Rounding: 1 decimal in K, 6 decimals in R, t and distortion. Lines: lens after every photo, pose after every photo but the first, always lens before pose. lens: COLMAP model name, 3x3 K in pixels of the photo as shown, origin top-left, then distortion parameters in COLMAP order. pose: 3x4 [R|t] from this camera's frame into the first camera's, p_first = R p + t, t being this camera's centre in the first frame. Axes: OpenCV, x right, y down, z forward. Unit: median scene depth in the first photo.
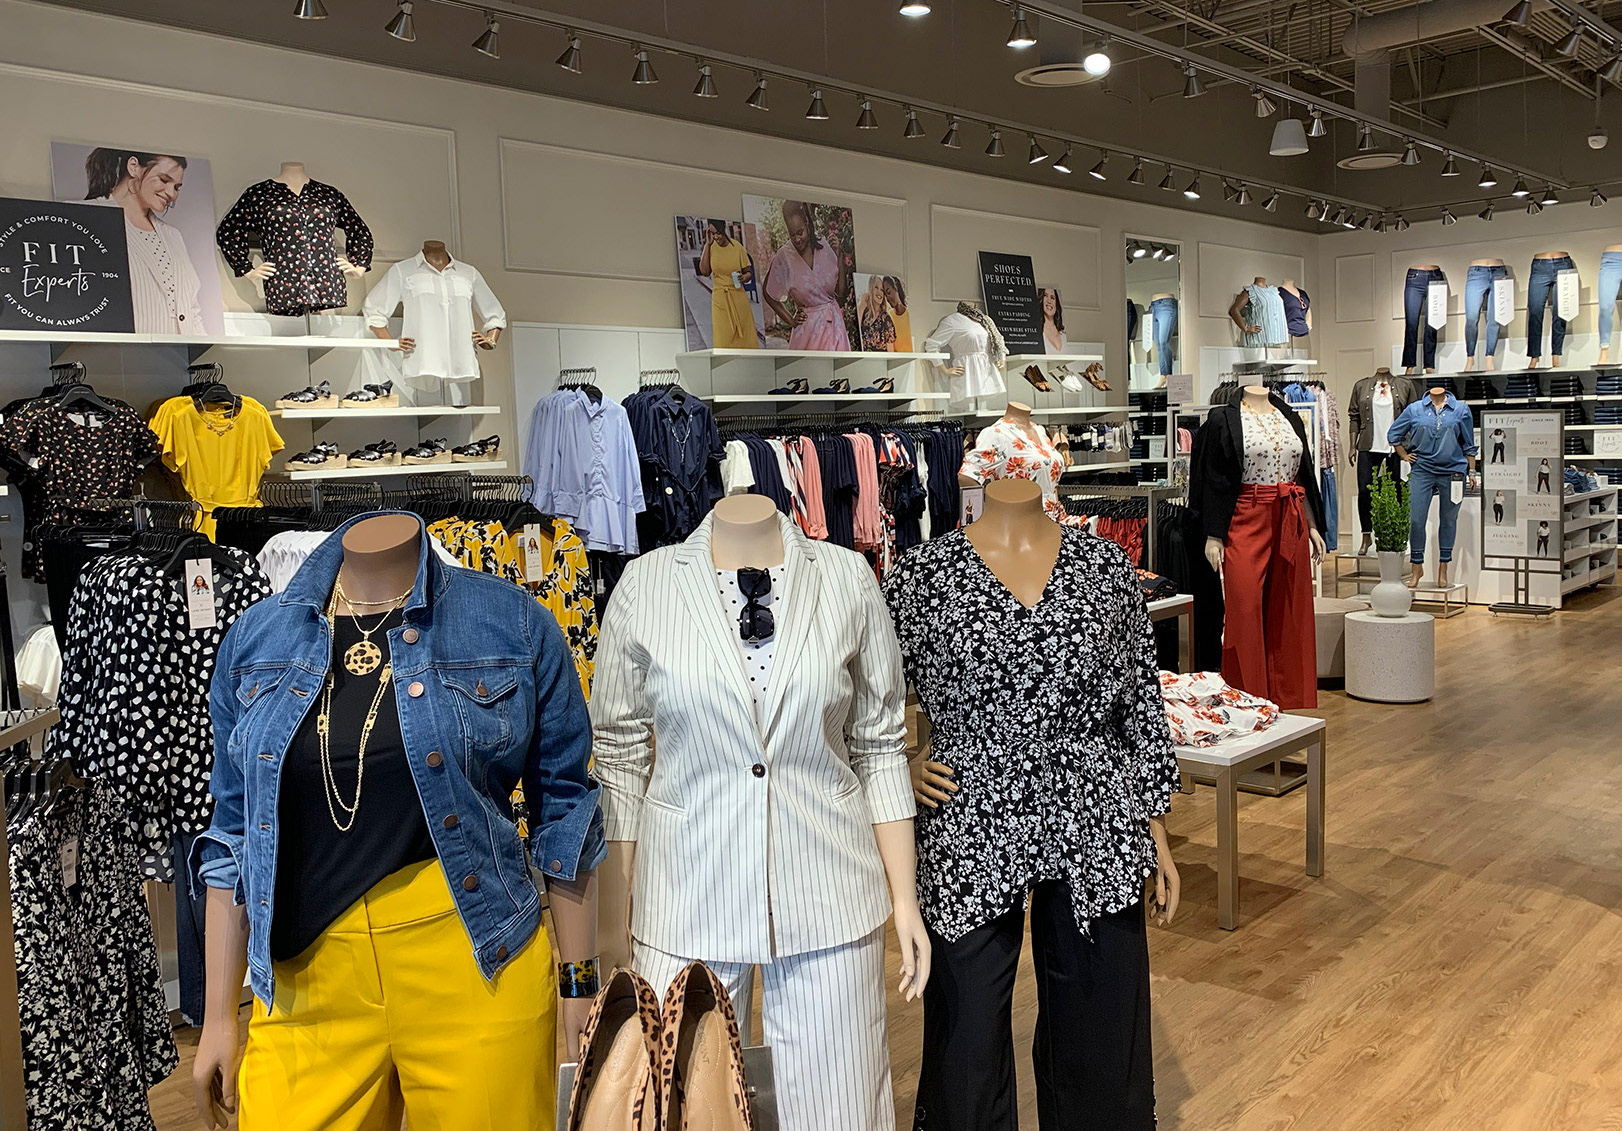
lens RADIAL K [[1325.3, 0, 811.2], [0, 1325.3, 520.8], [0, 0, 1]] dist [0.002923, -0.002345]
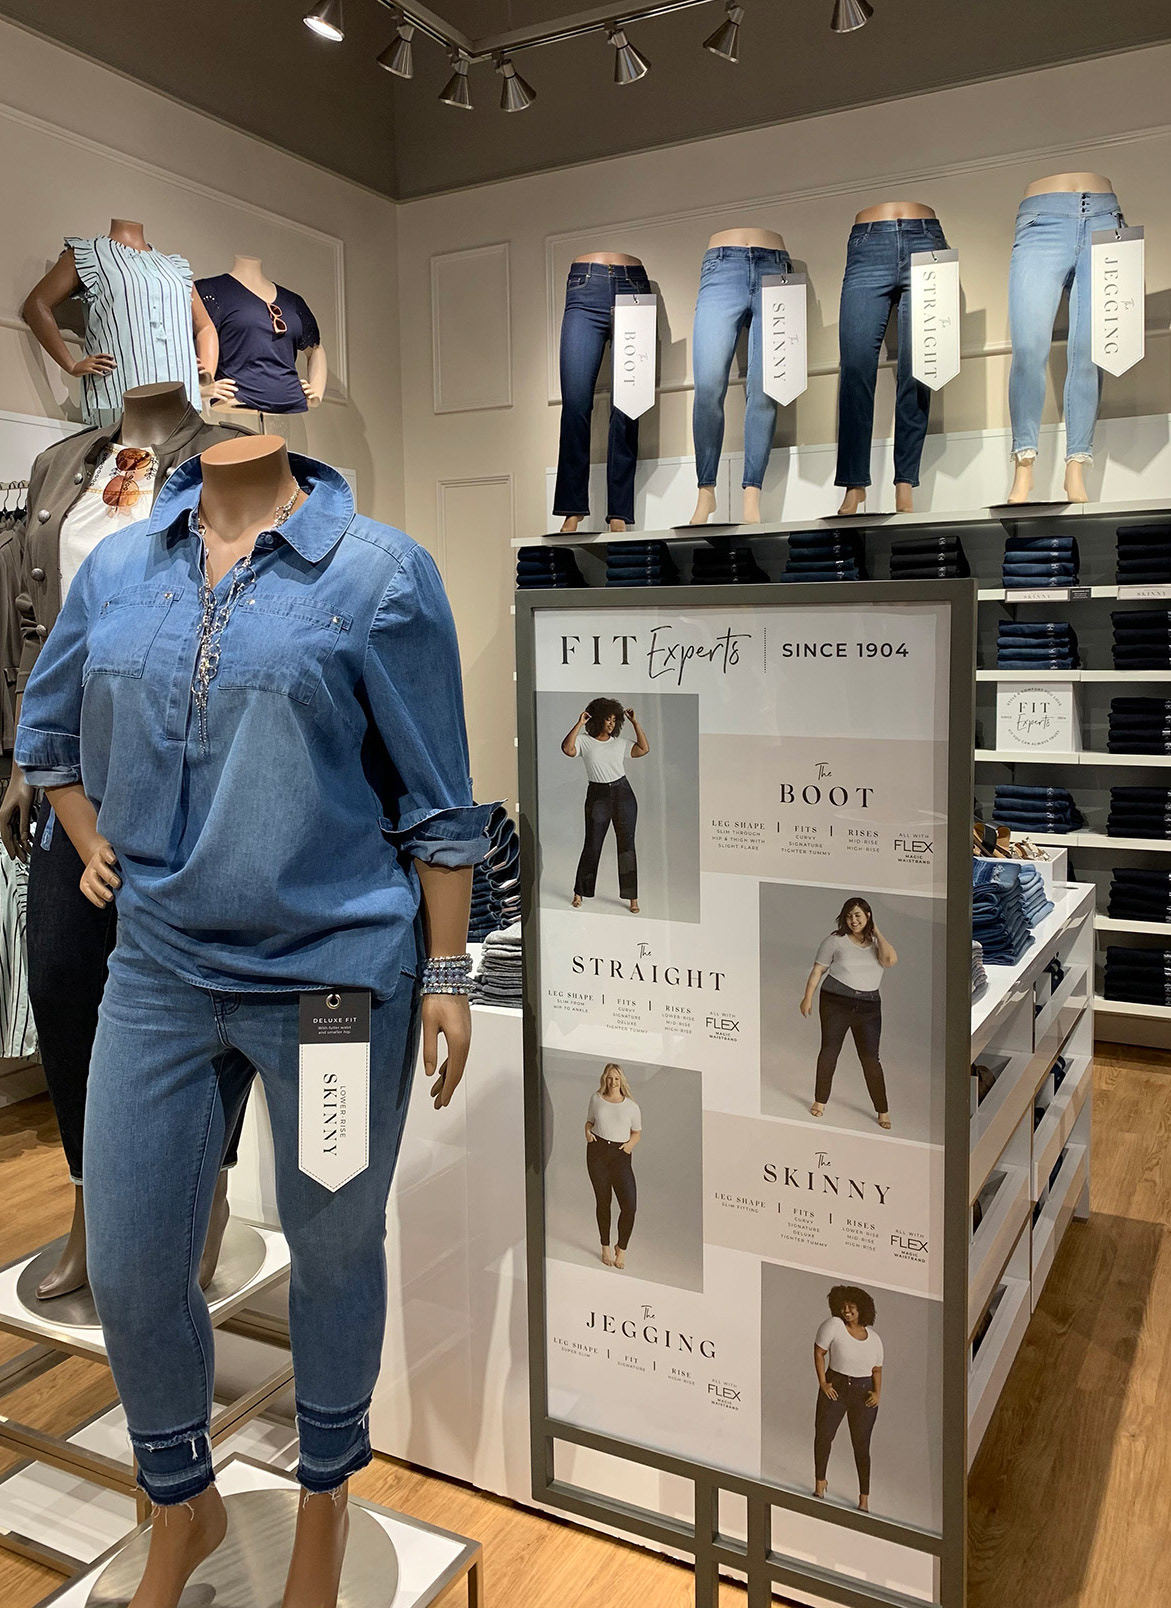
lens RADIAL K [[1328.0, 0, 585.5], [0, 1328.0, 804.0], [0, 0, 1]] dist [0.012273, 0.004474]
pose [[0.960206, -0.015531, 0.278859, 0.372146], [0.004575, 0.999193, 0.039898, -0.049650], [-0.279254, -0.037034, 0.959503, 0.667622]]
